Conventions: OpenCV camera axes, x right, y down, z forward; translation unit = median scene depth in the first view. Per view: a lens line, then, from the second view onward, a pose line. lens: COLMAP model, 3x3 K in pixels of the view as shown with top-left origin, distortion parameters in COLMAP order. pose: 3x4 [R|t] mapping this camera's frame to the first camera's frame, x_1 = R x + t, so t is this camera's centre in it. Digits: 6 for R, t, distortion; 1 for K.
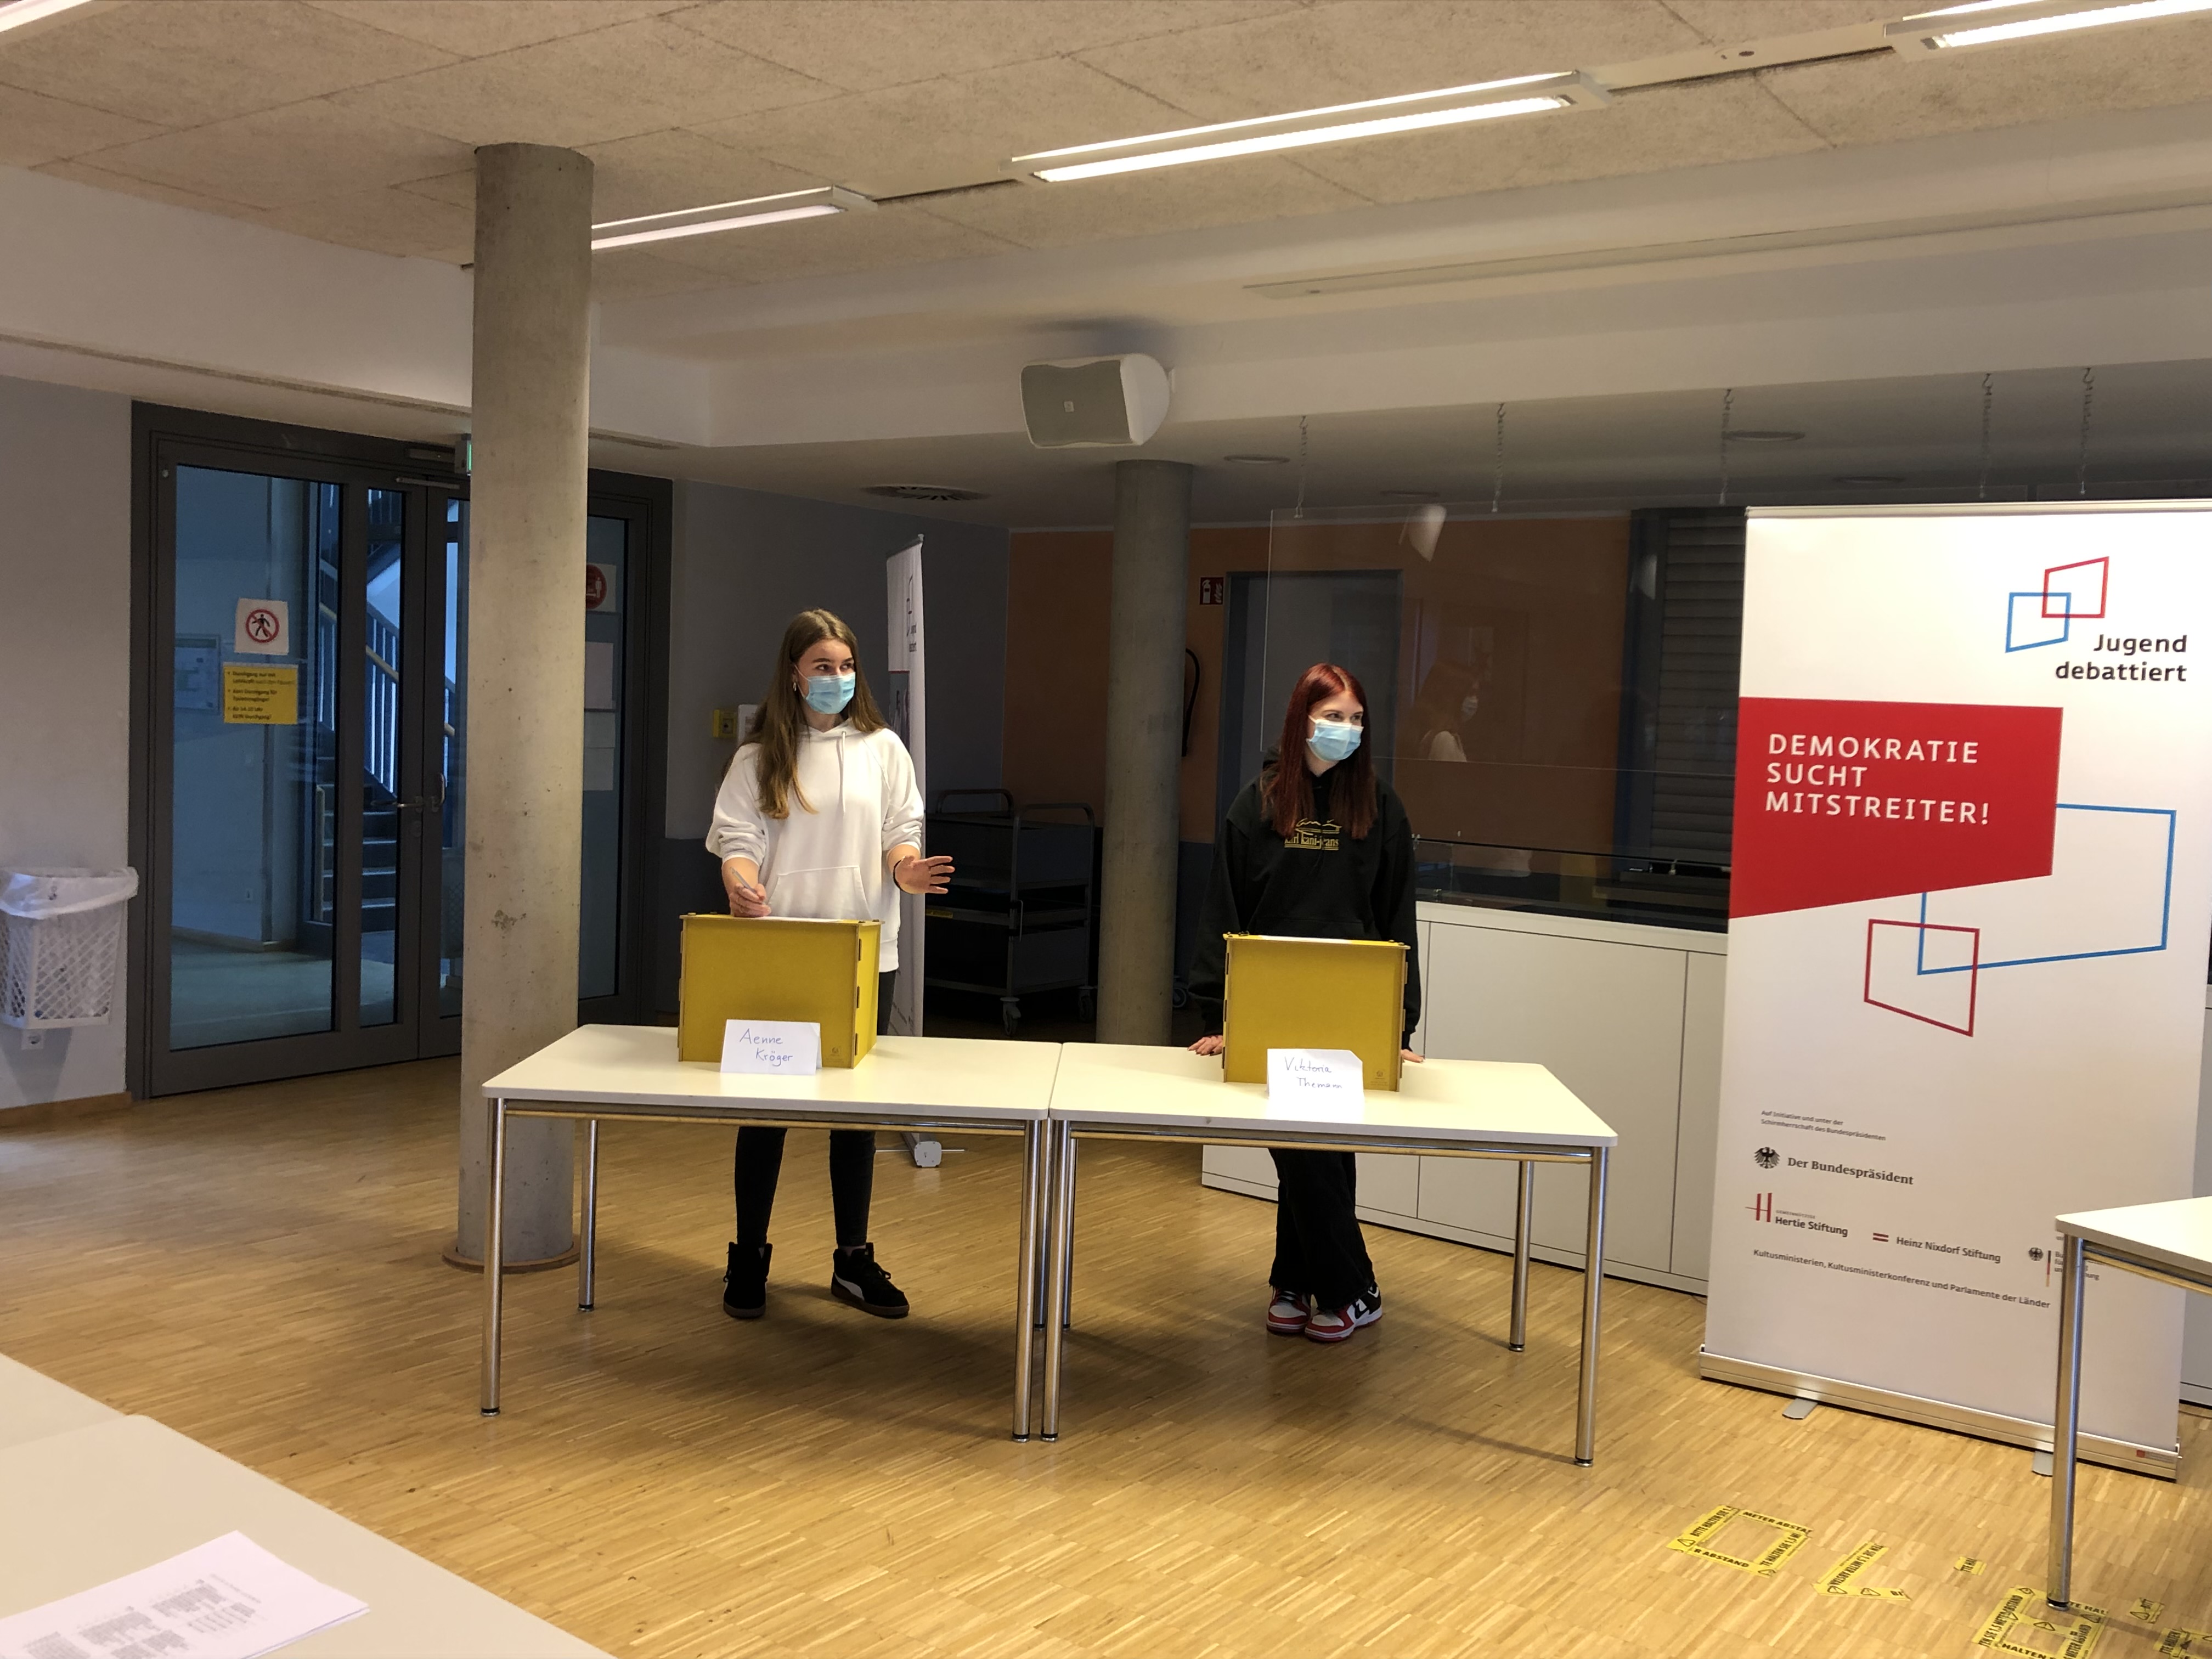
lens RADIAL K [[1991.6, 0, 1106.0], [0, 1991.6, 826.1], [0, 0, 1]] dist [0.041974, -0.008891]
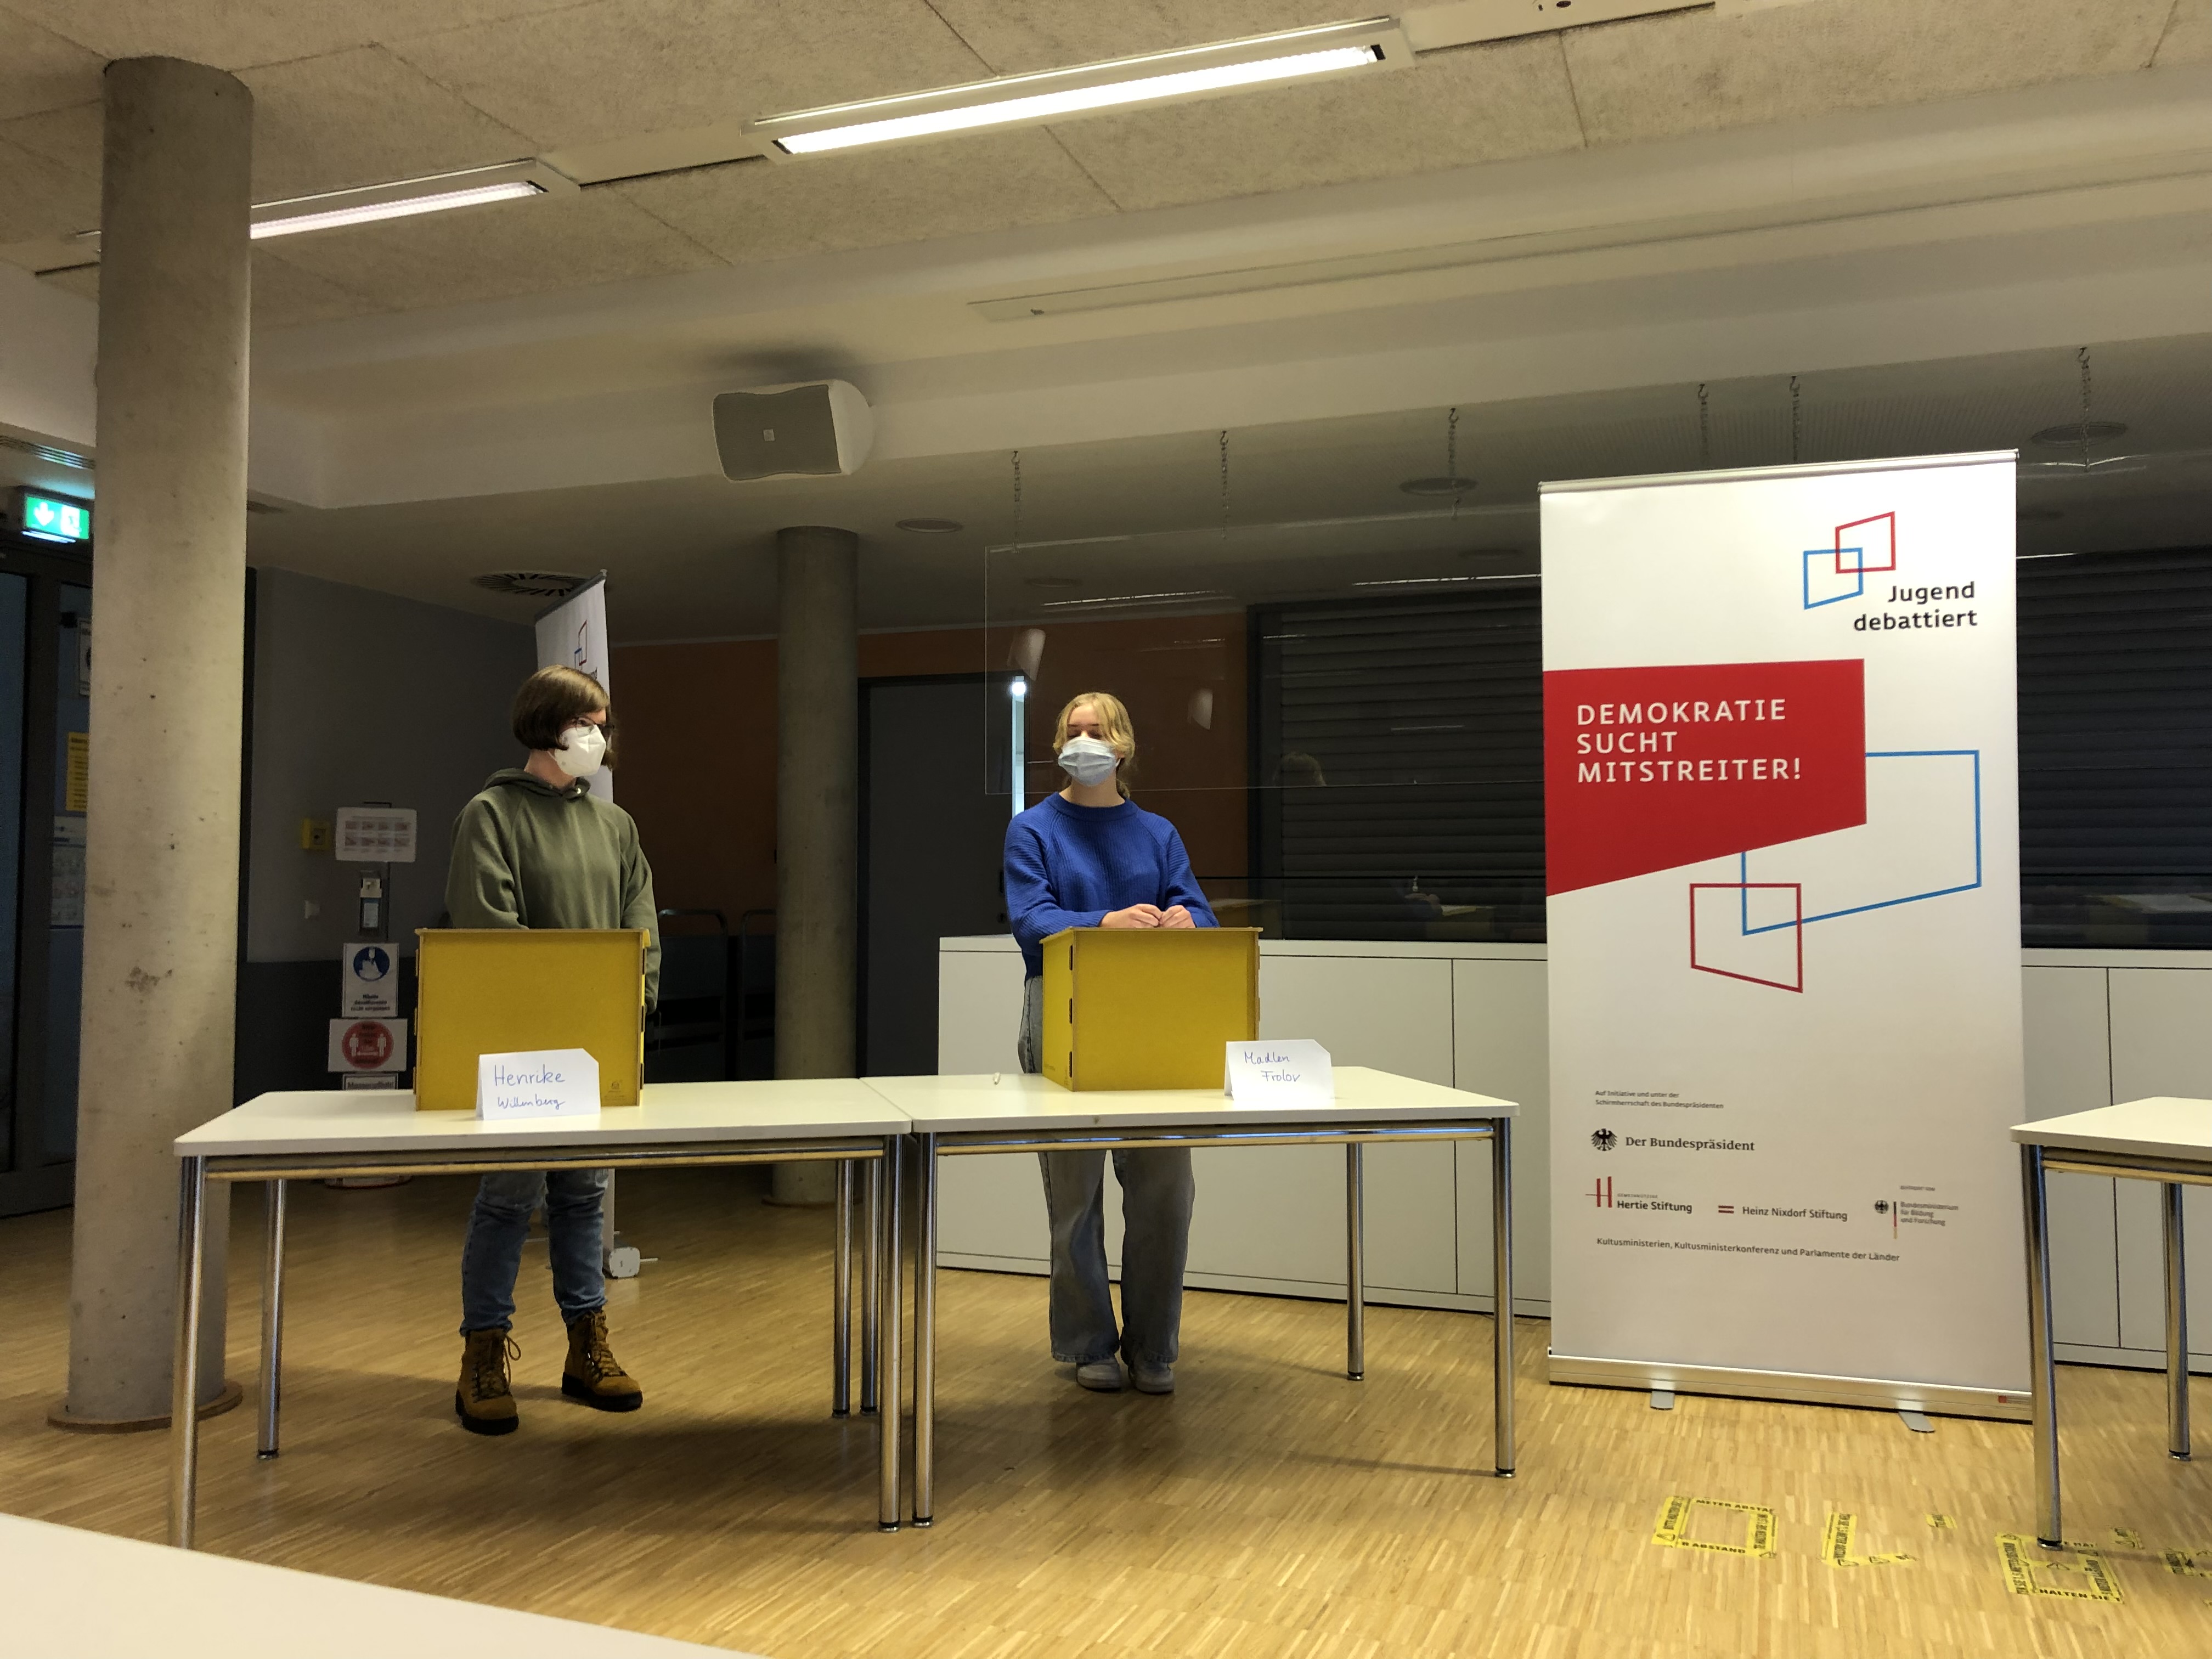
lens RADIAL K [[1826.1, 0, 1095.9], [0, 1826.1, 811.1], [0, 0, 1]] dist [0.060099, -0.052490]
pose [[0.963287, -0.024916, 0.267314, -0.148194], [0.054529, 0.993088, -0.103934, 0.090681], [-0.262877, 0.114694, 0.957988, 0.202804]]
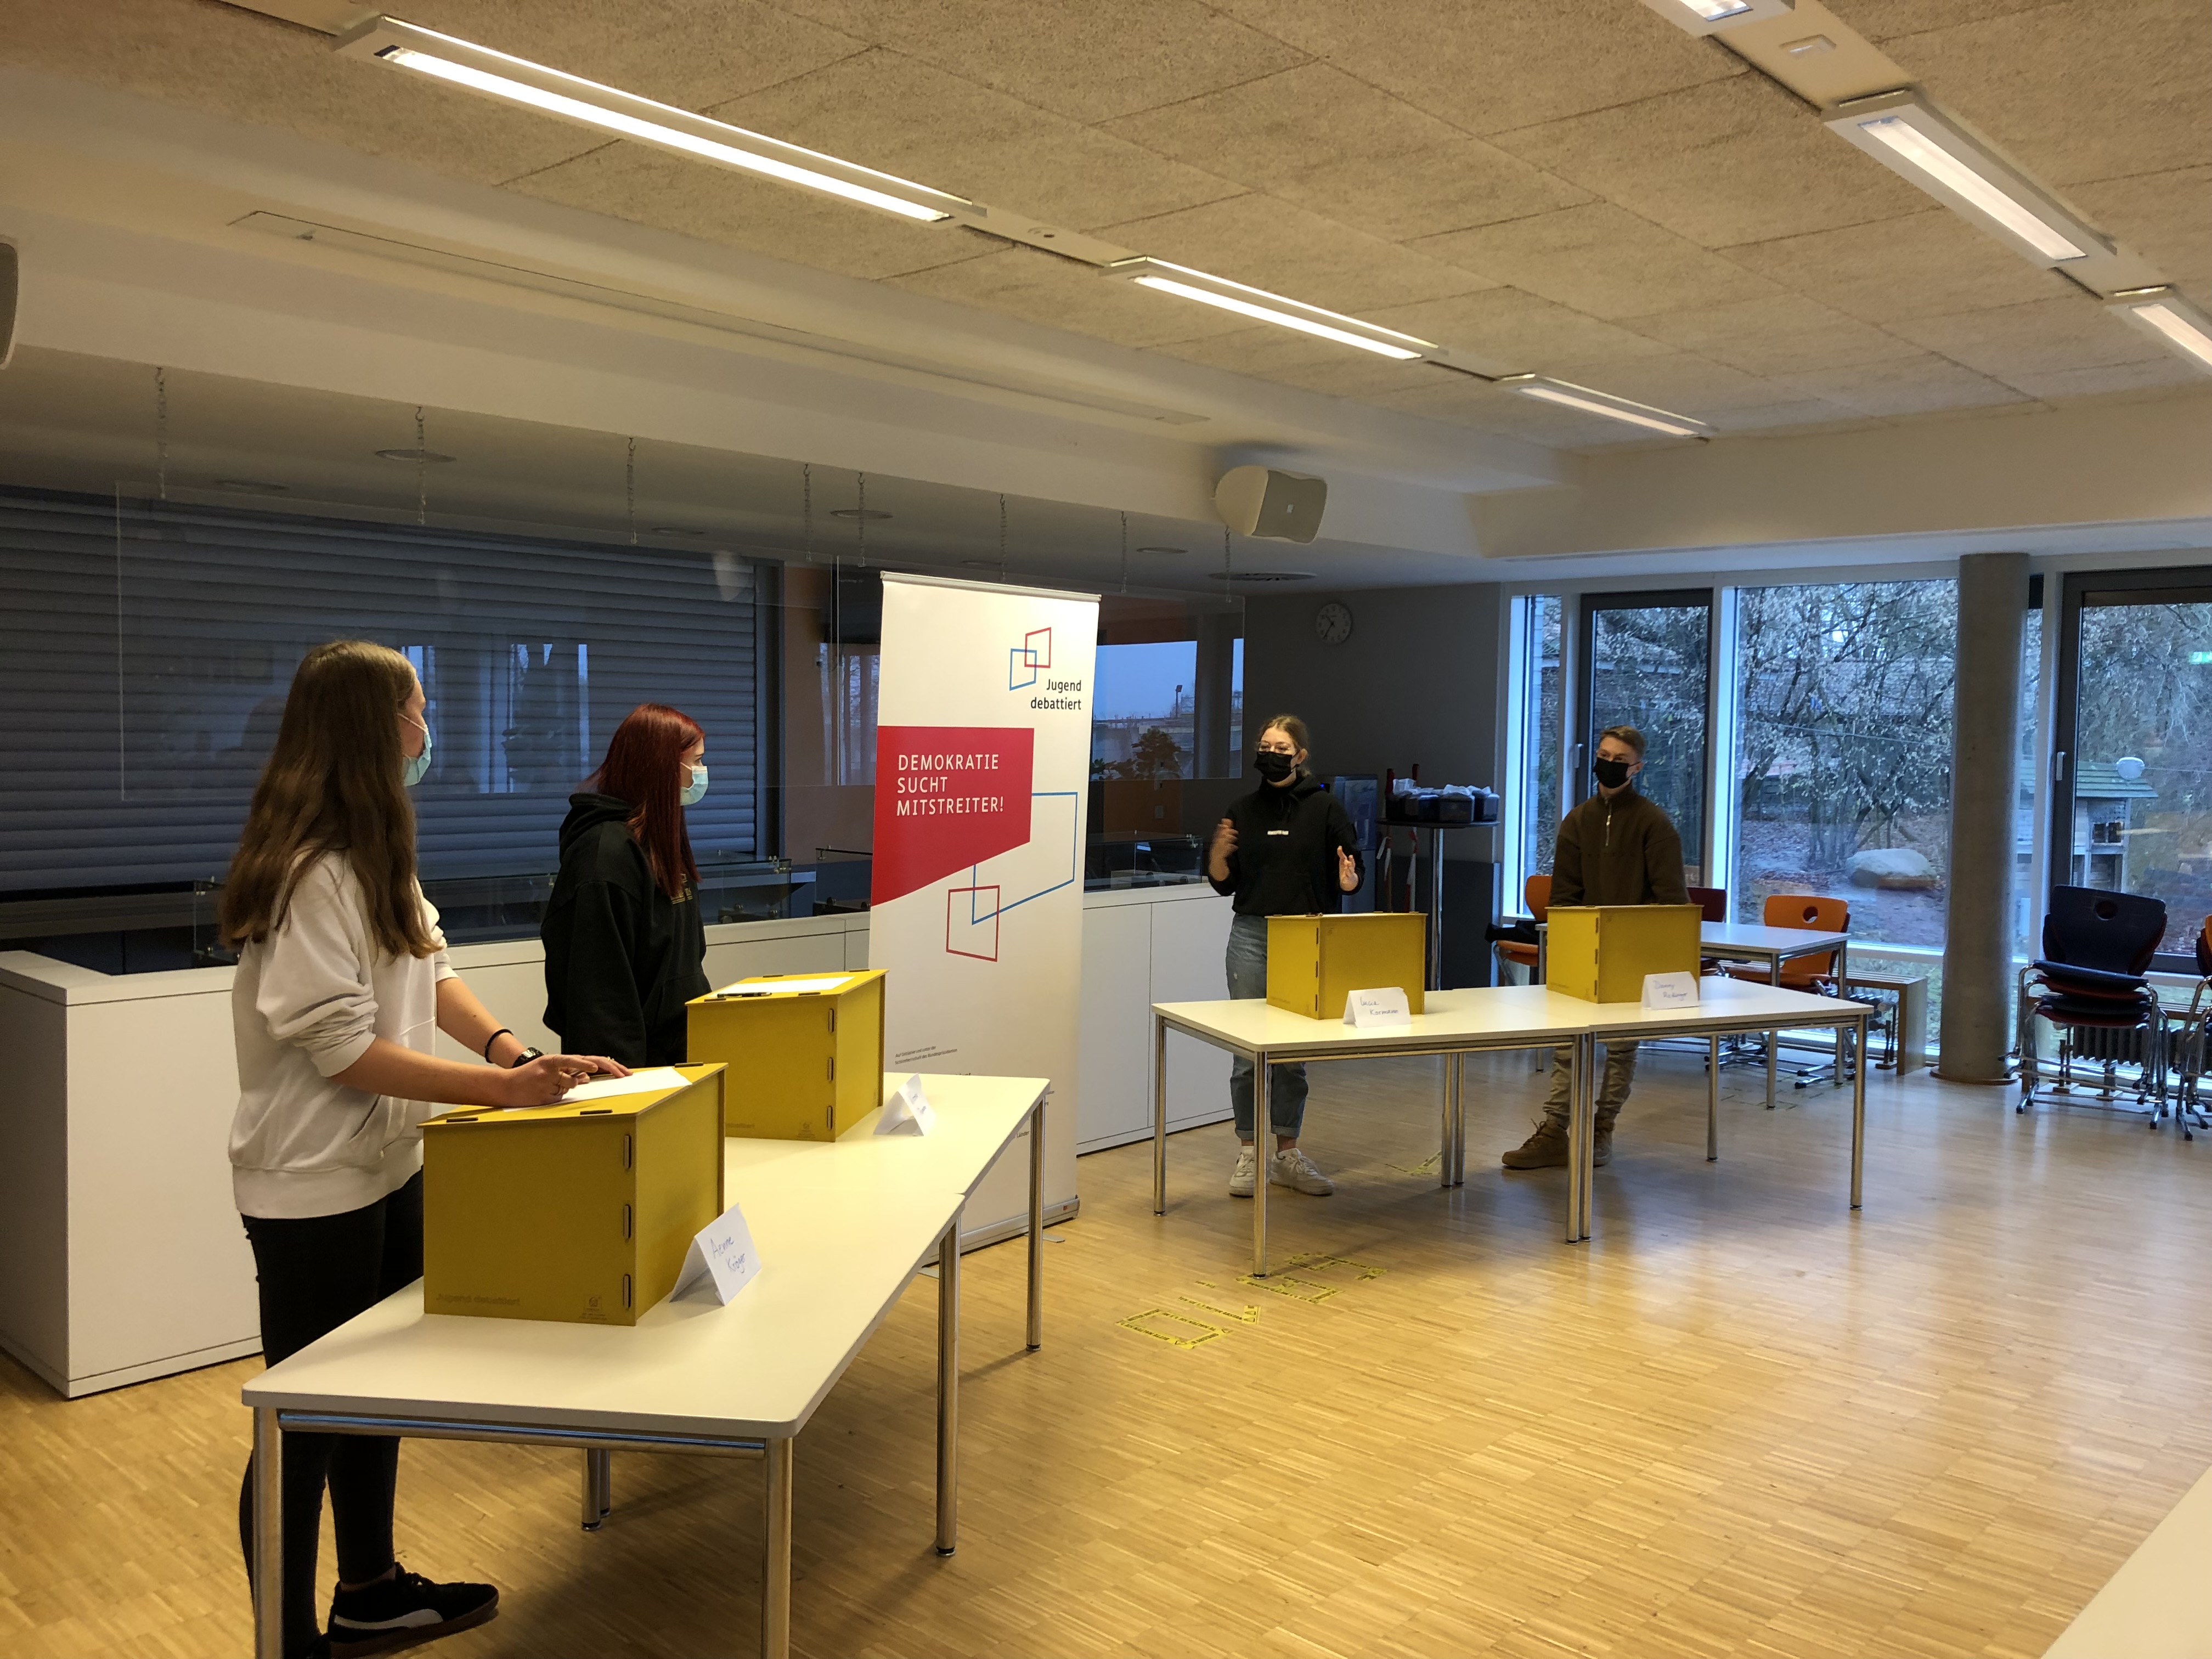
lens RADIAL K [[1826.1, 0, 1099.7], [0, 1826.1, 809.8], [0, 0, 1]] dist [0.060099, -0.052490]
pose [[0.104988, -0.085424, 0.990798, -0.815734], [0.050691, 0.995468, 0.080455, -0.100382], [-0.993181, 0.041778, 0.108843, 0.776921]]
